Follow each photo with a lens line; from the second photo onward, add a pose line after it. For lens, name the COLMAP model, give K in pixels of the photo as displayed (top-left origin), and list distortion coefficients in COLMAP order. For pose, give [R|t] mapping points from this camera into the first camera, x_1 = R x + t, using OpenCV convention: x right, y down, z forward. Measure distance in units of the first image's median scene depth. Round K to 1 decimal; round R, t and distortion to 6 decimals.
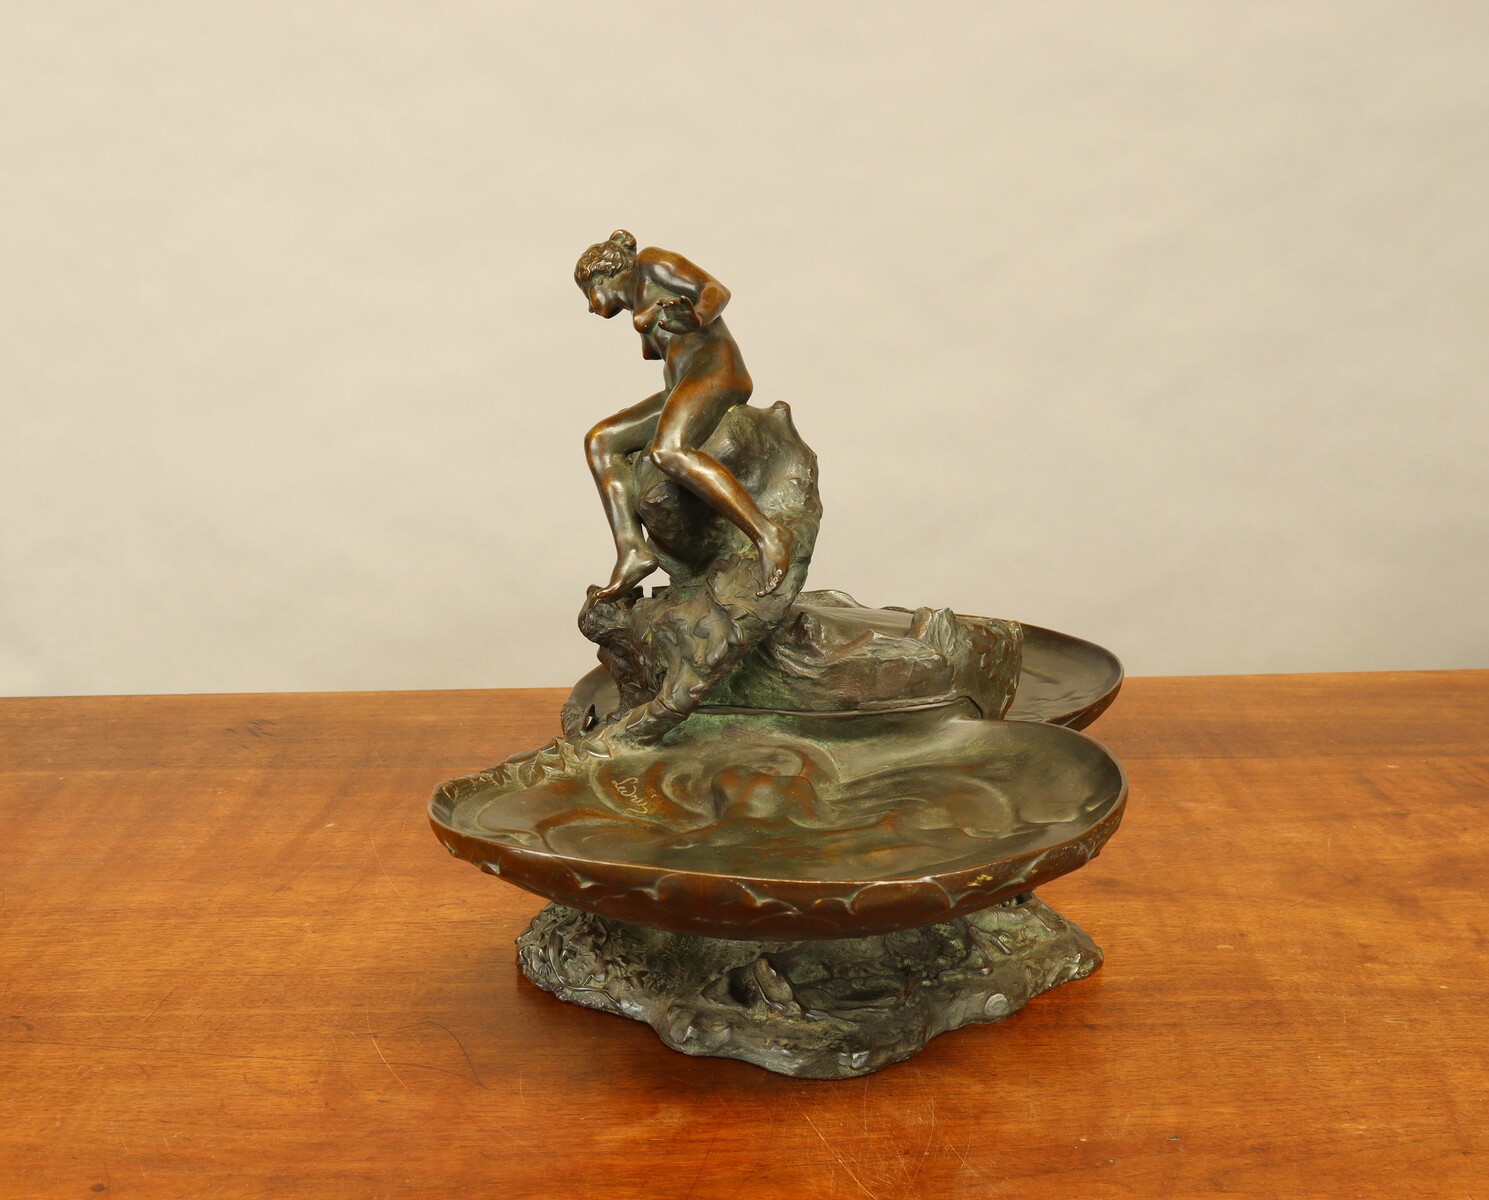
lens RADIAL K [[2193.5, 0, 703.2], [0, 2193.5, 606.9], [0, 0, 1]] dist [-0.026989, 0.000000]
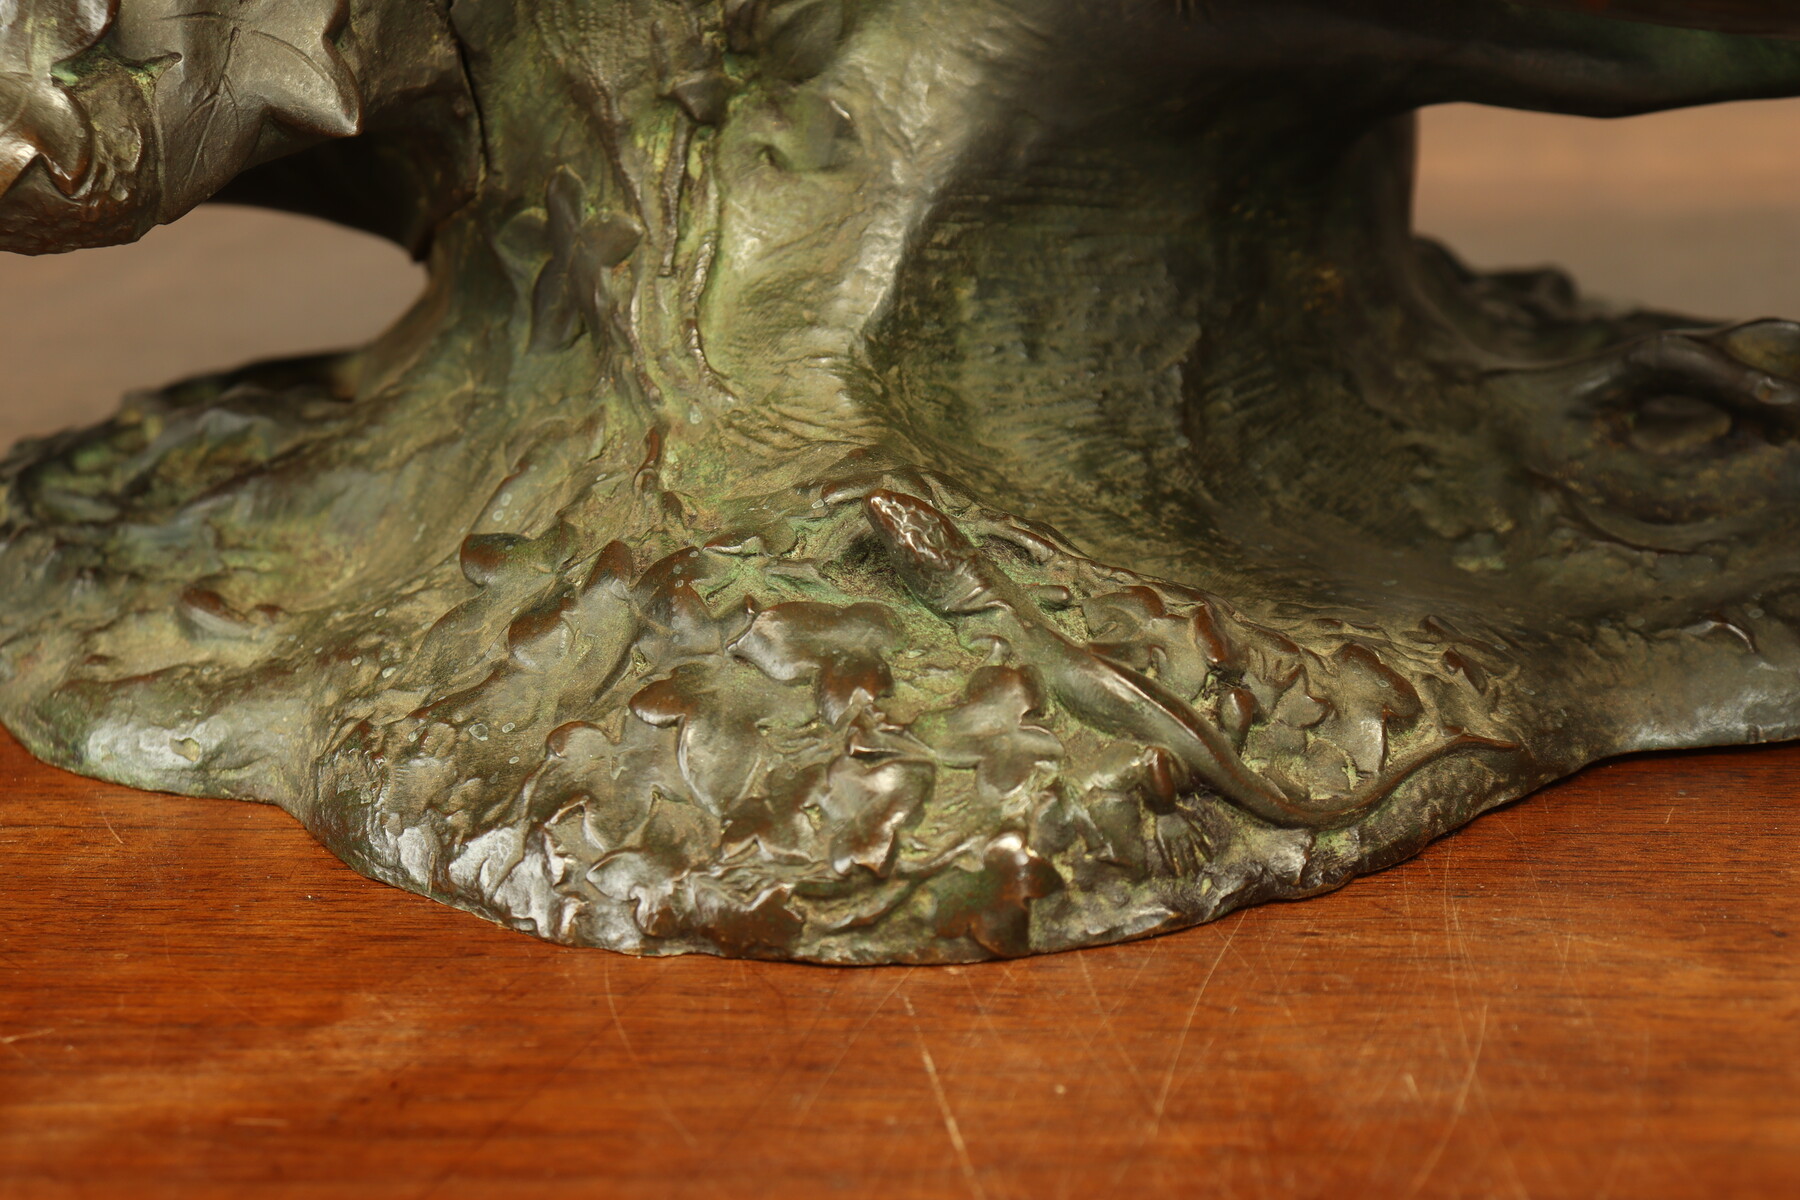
lens RADIAL K [[4083.8, 0, 902.5], [0, 4083.8, 613.4], [0, 0, 1]] dist [0.297043, 0.000000]
pose [[0.987970, 0.015929, -0.153821, 0.099251], [-0.006863, 0.998217, 0.059294, 0.141588], [0.154491, -0.057525, 0.986318, 0.504771]]
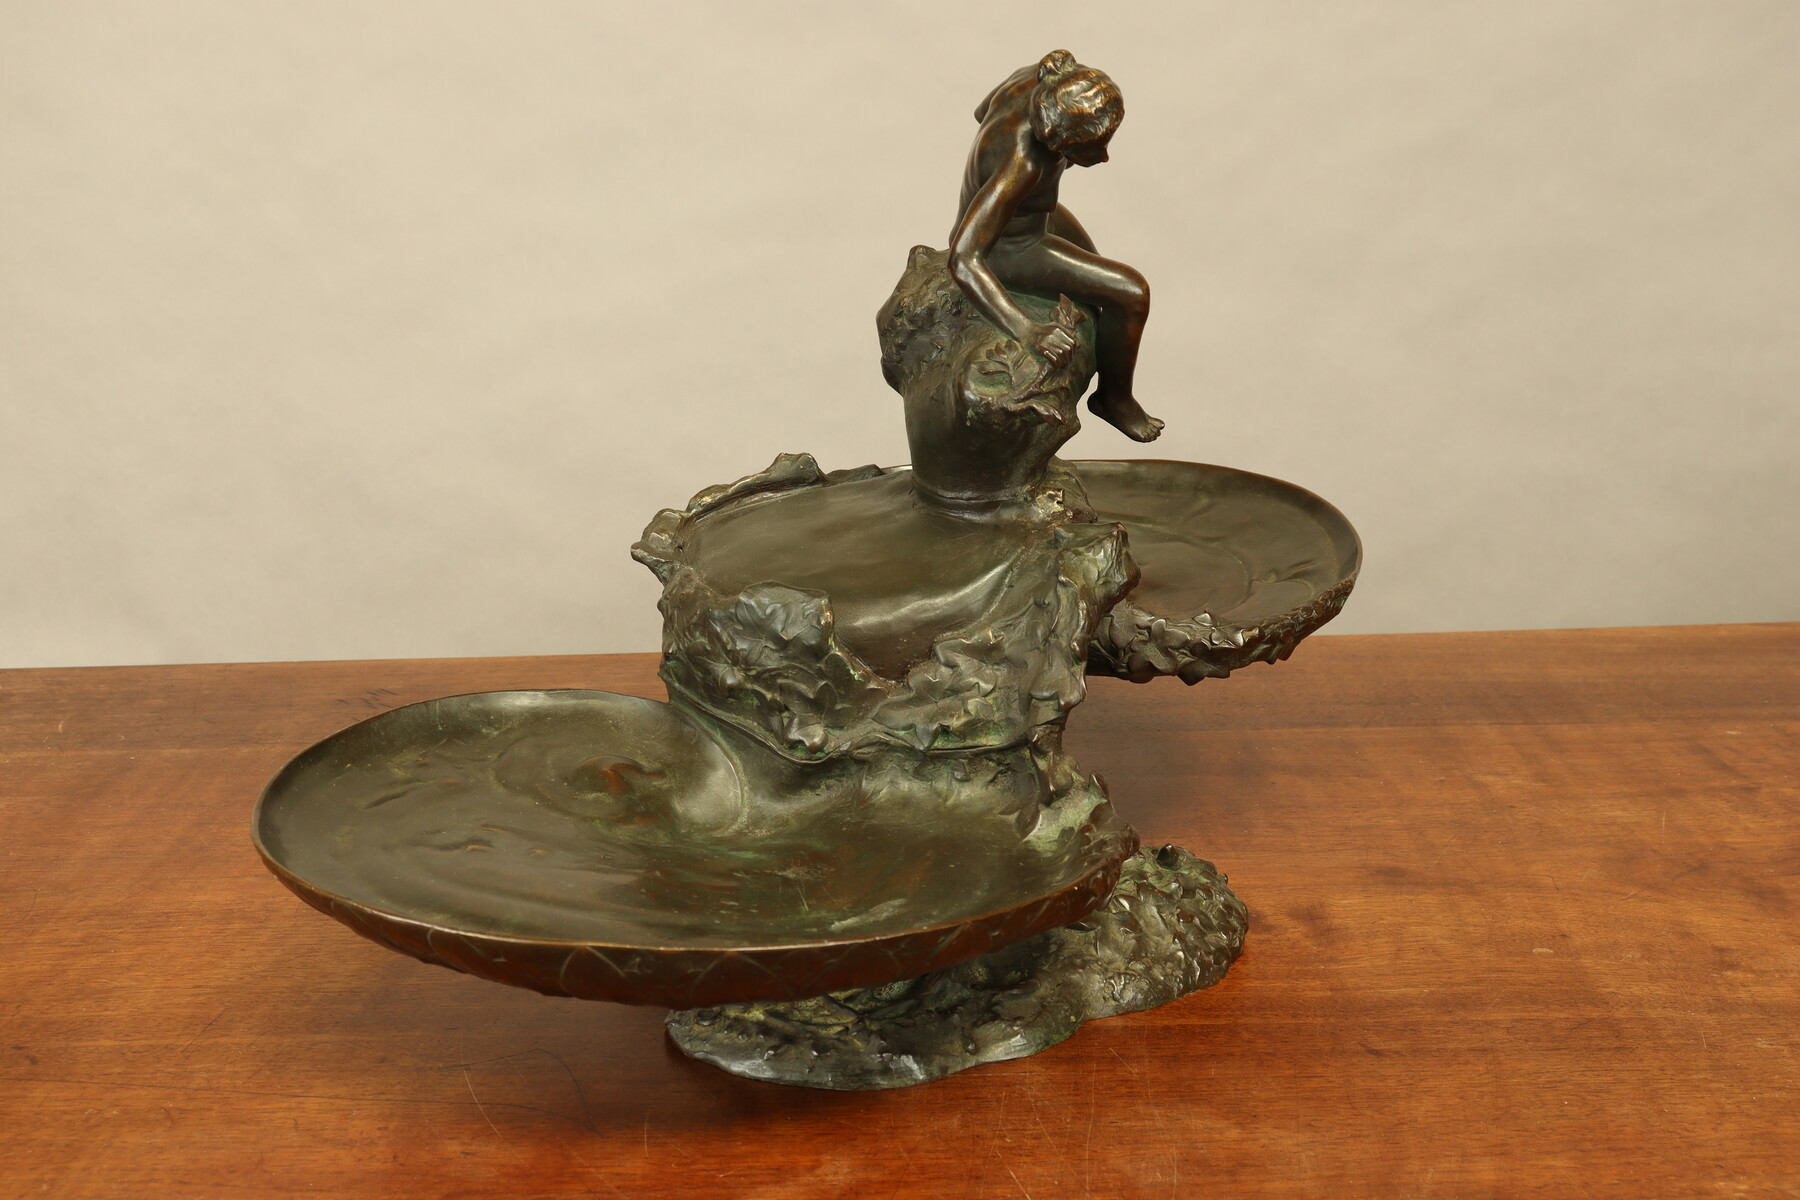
lens RADIAL K [[2265.6, 0, 898.2], [0, 2265.6, 611.9], [0, 0, 1]] dist [0.016468, 0.000000]
pose [[0.999799, -0.007850, -0.018438, 0.021057], [0.007902, 0.999965, 0.002760, 0.029159], [0.018415, -0.002905, 0.999826, 0.178089]]
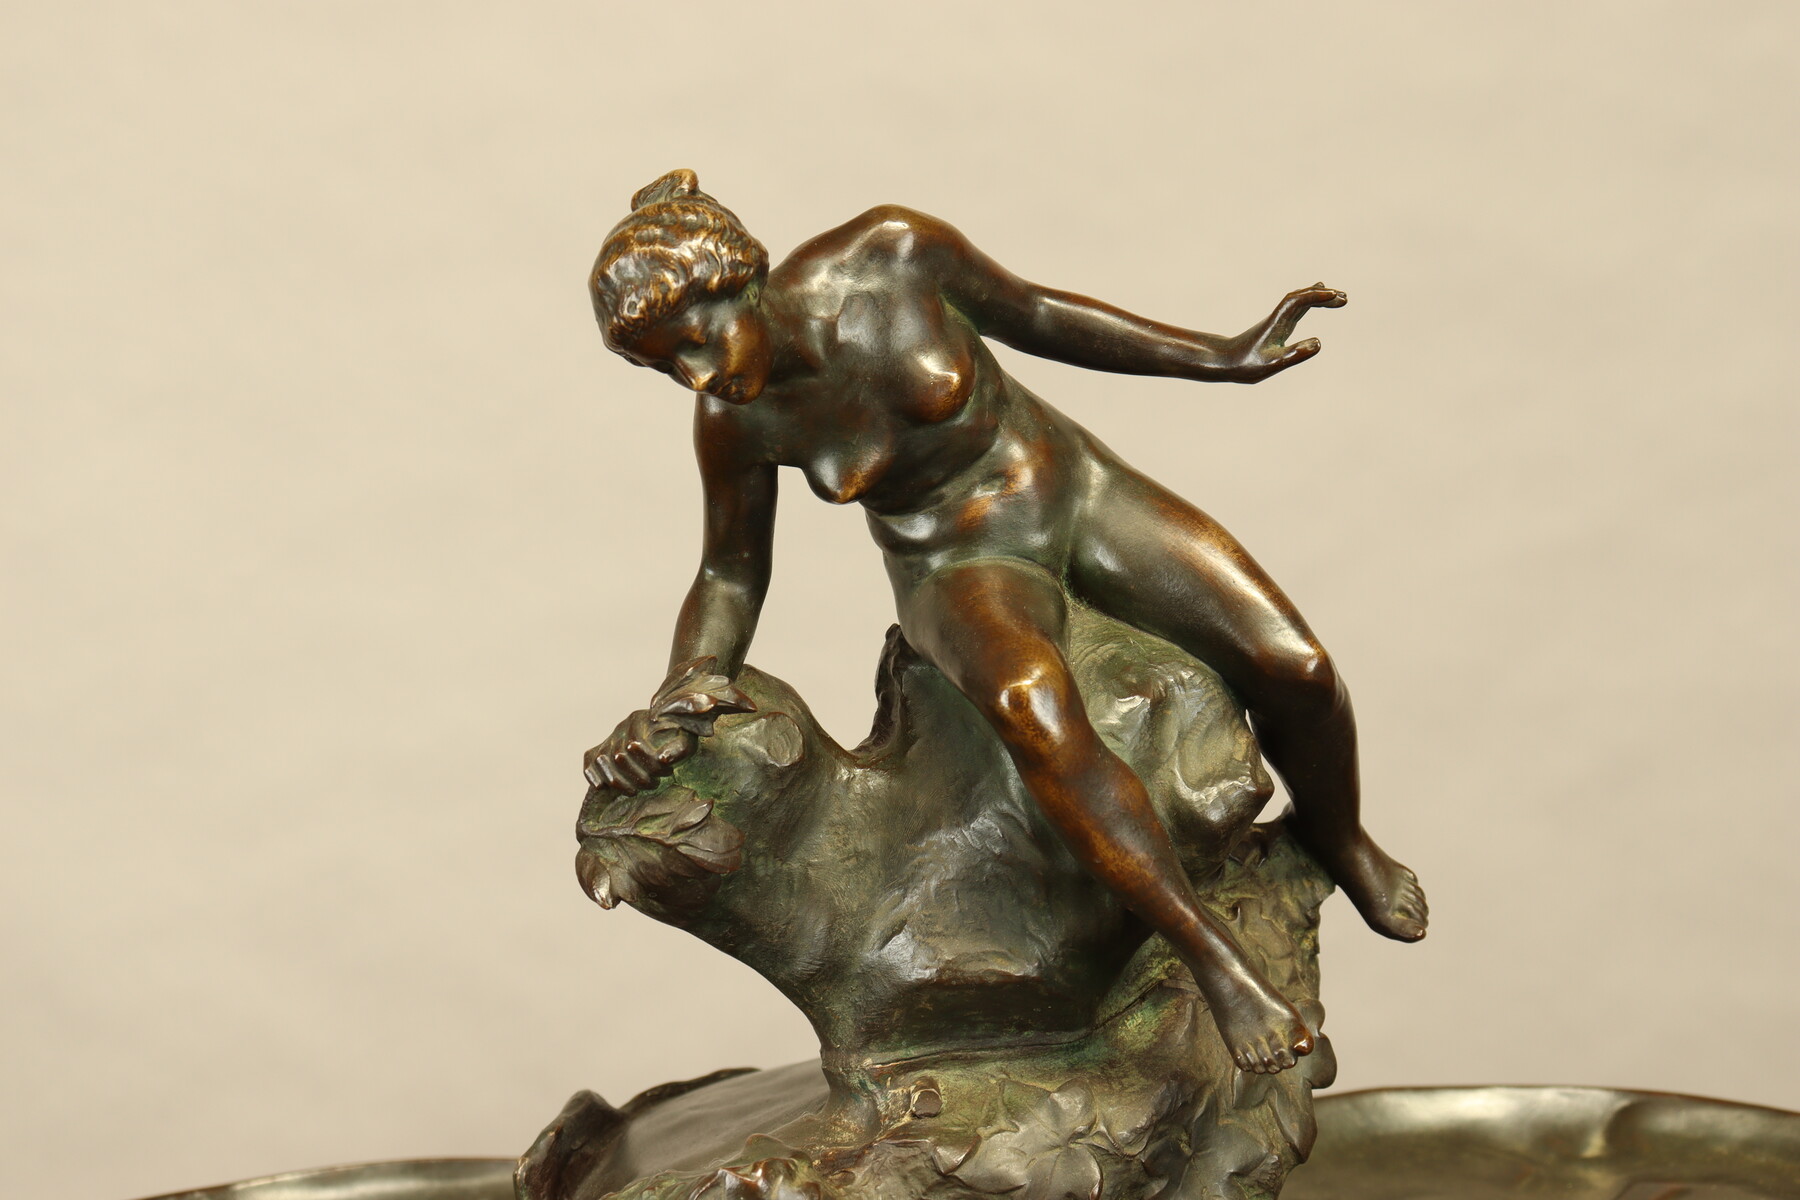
lens RADIAL K [[2723.7, 0, 905.3], [0, 2723.7, 615.0], [0, 0, 1]] dist [0.086432, 0.000000]
pose [[0.999828, 0.016589, 0.008279, 0.013446], [-0.014621, 0.980072, -0.198104, 0.024023], [-0.011400, 0.197949, 0.980146, 0.443250]]
